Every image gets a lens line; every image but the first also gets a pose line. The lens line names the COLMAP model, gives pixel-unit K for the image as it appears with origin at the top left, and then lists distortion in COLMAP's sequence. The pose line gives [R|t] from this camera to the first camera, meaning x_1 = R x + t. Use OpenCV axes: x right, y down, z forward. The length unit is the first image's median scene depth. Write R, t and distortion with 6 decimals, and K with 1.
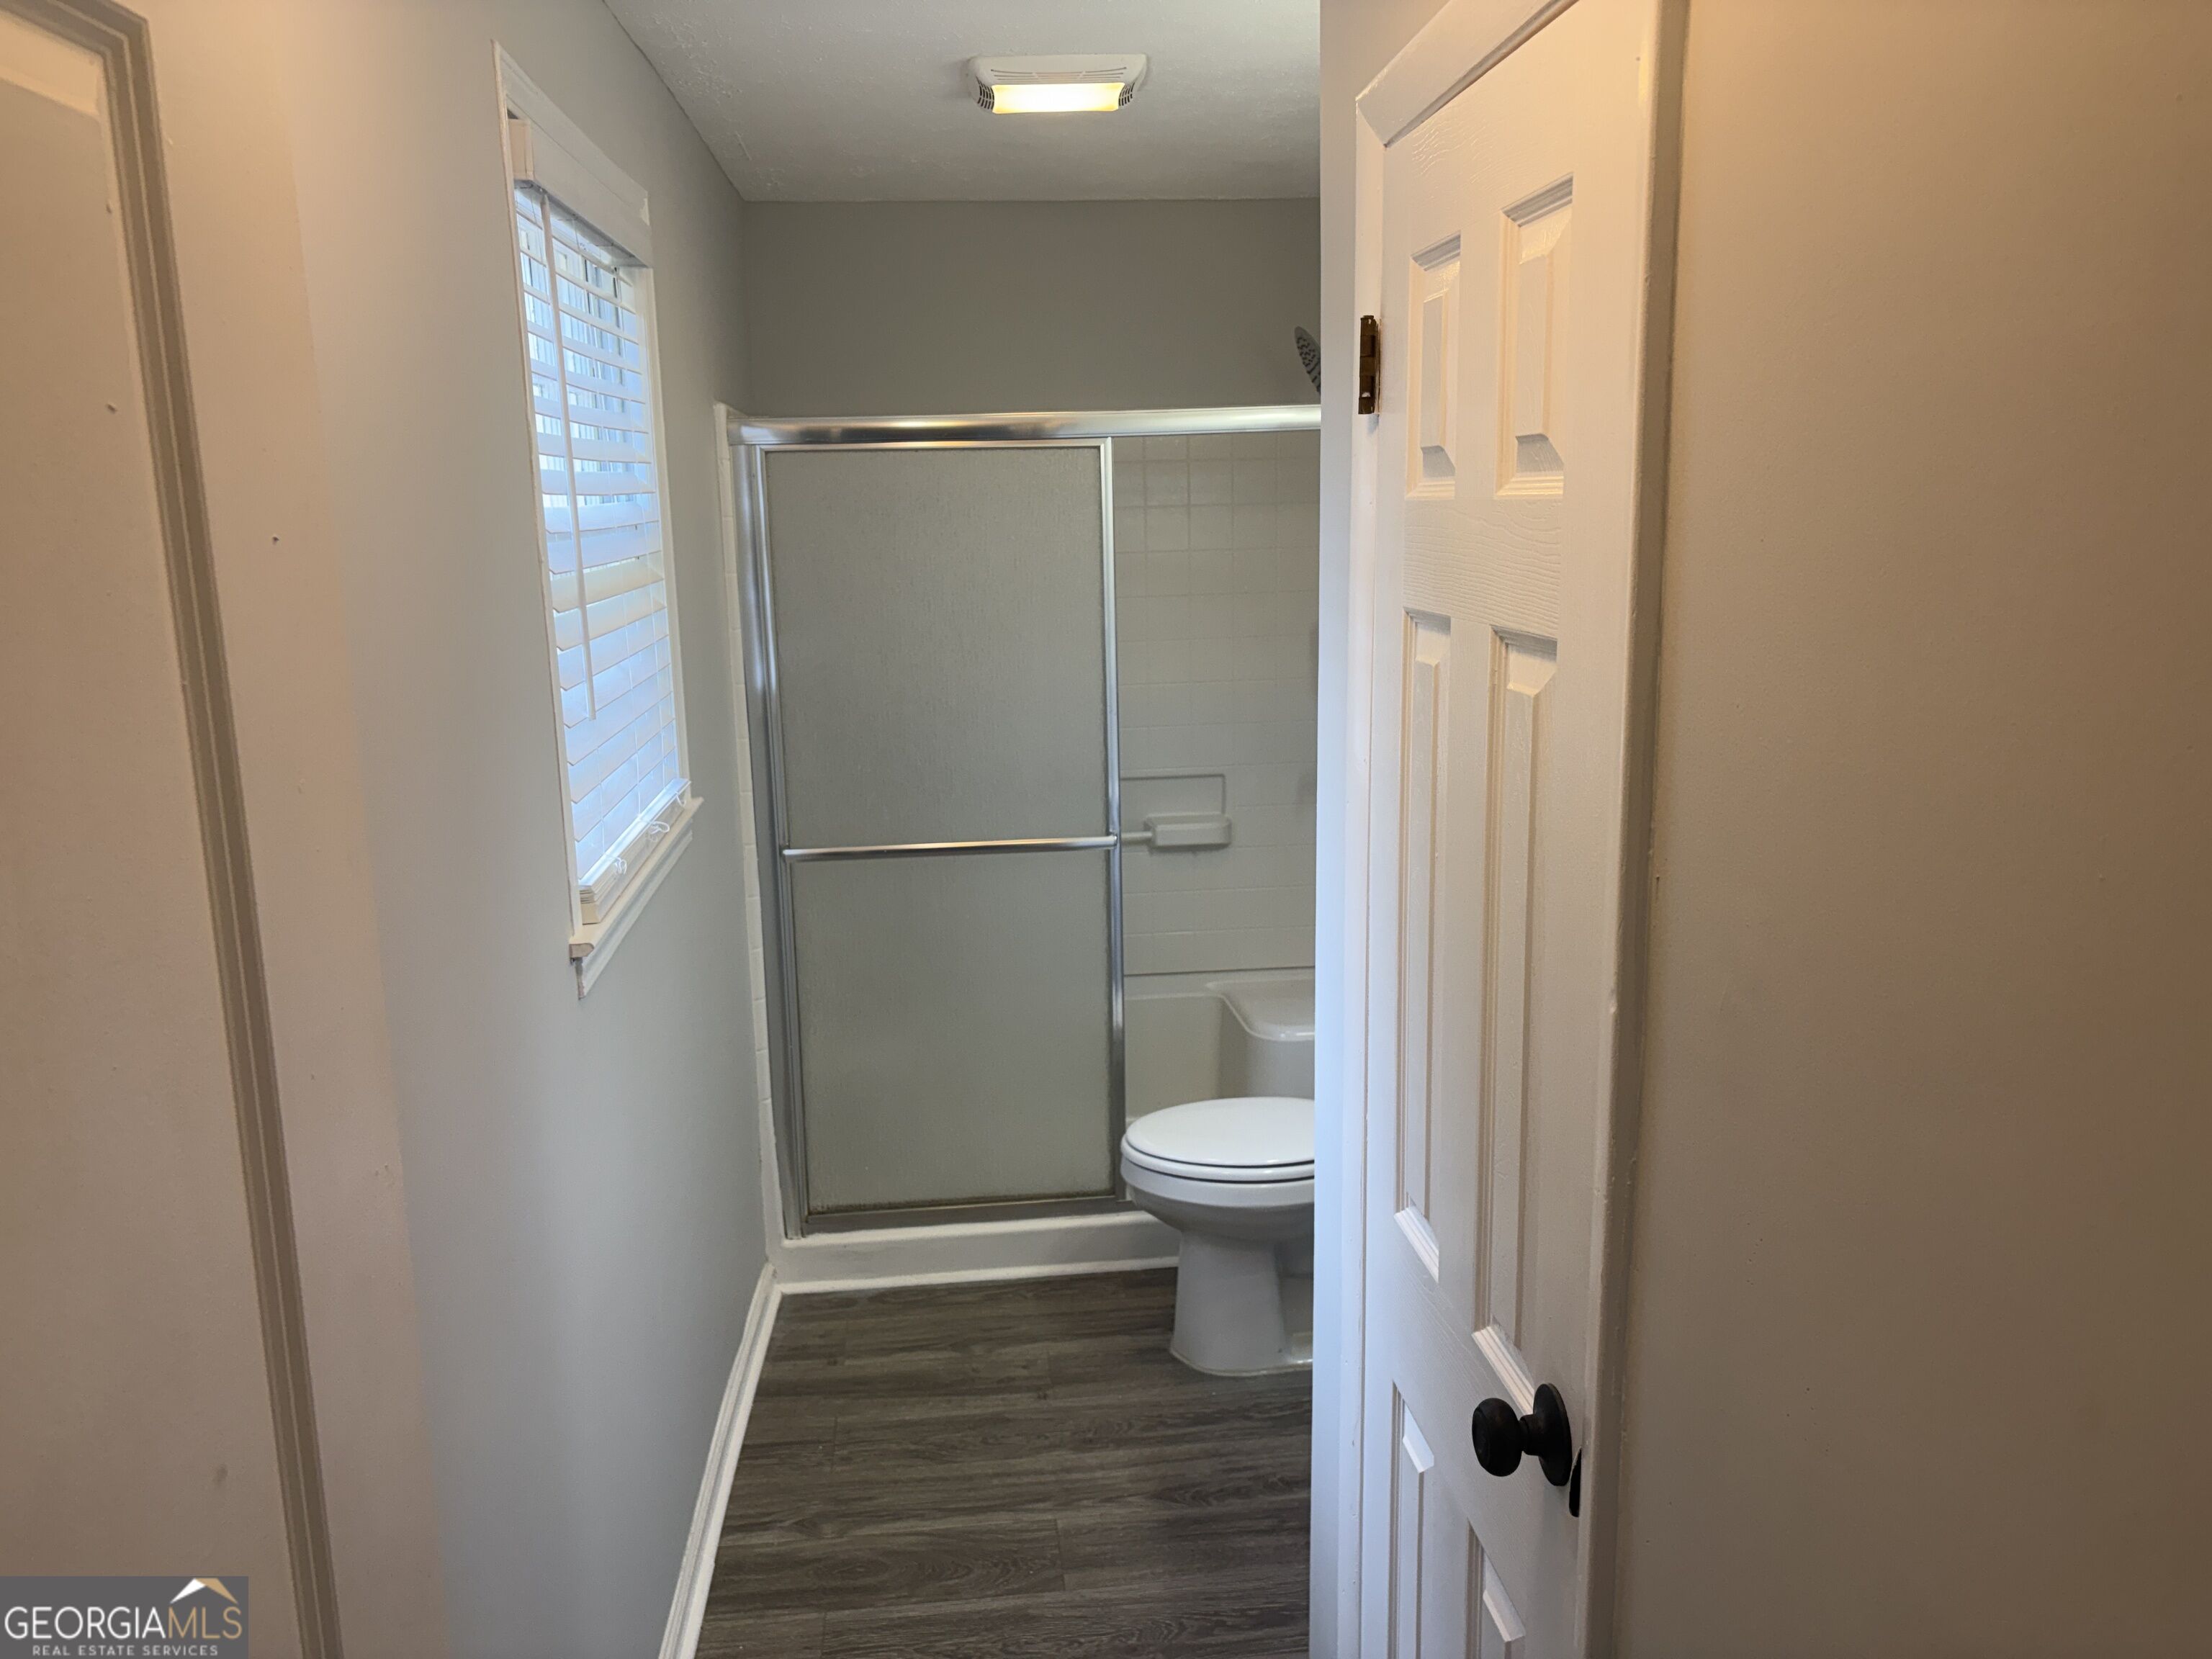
lens RADIAL K [[1669.5, 0, 1109.0], [0, 1669.5, 828.7], [0, 0, 1]] dist [0.003547, 0.000035]
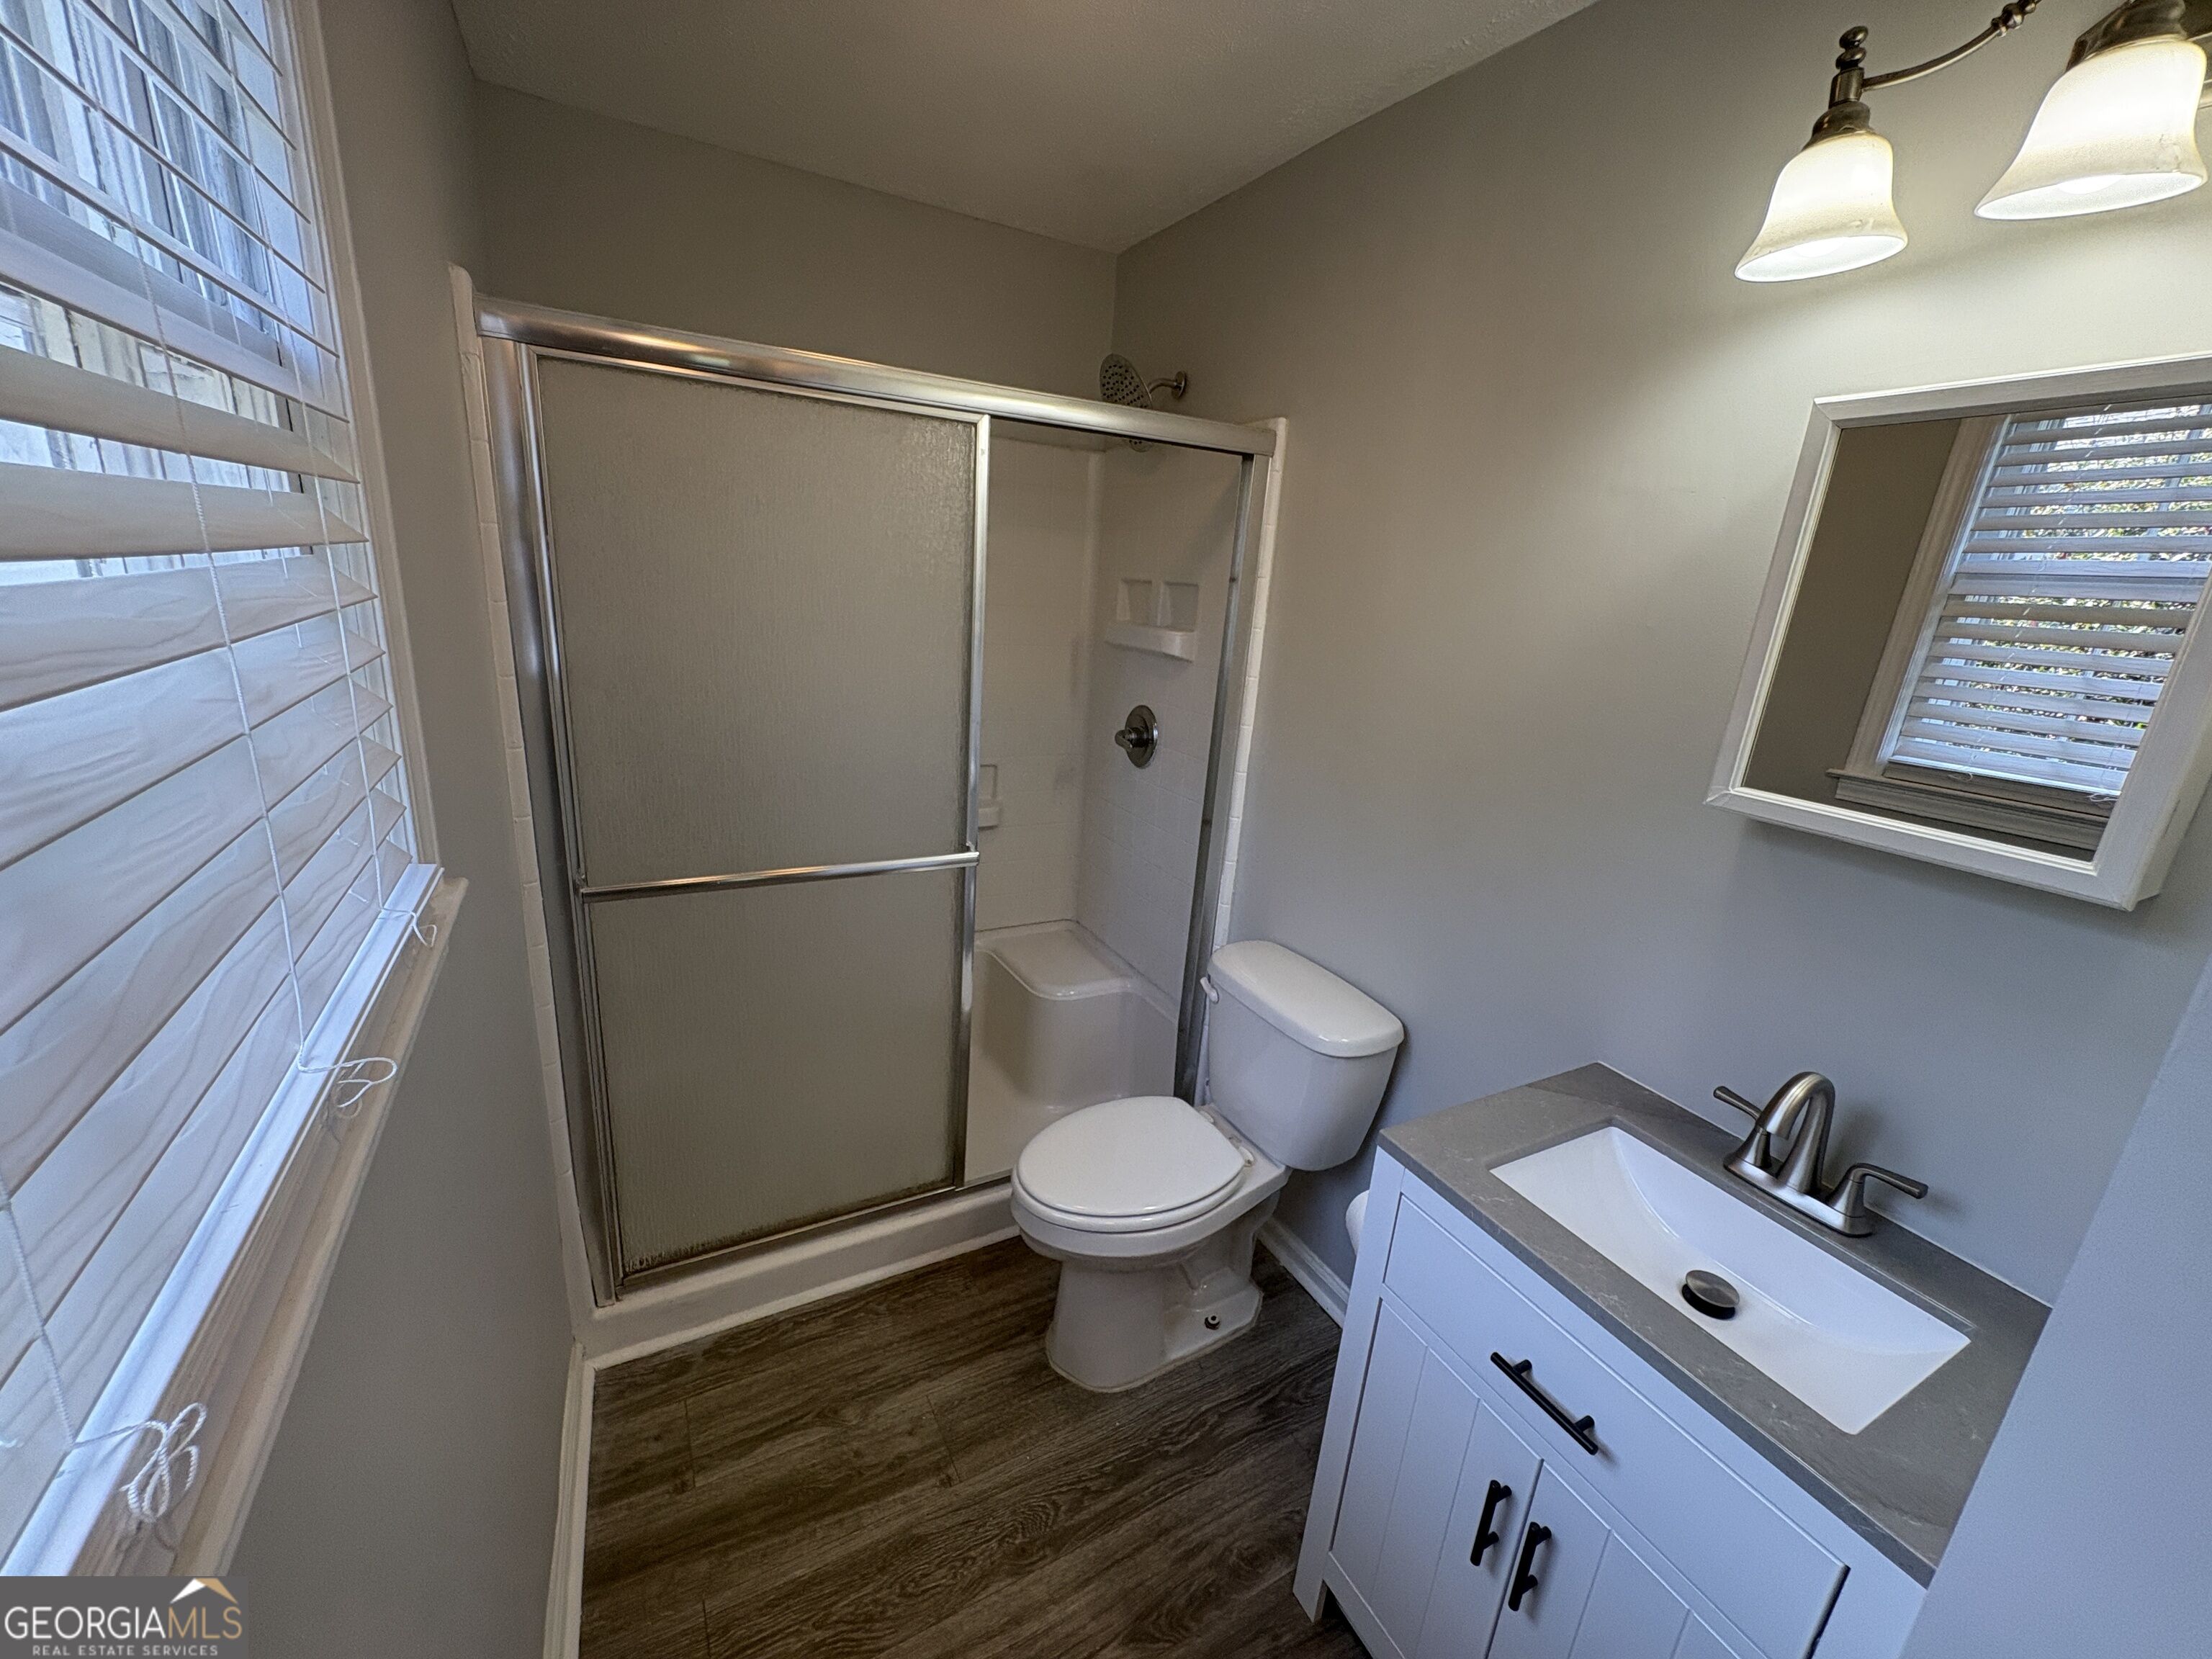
lens RADIAL K [[879.0, 0, 1096.6], [0, 879.0, 826.1], [0, 0, 1]] dist [-0.001530, -0.000021]
pose [[0.919841, -0.031005, 0.391064, -0.134739], [-0.005682, 0.995714, 0.092309, -0.060711], [-0.392250, -0.087131, 0.915723, 0.532357]]
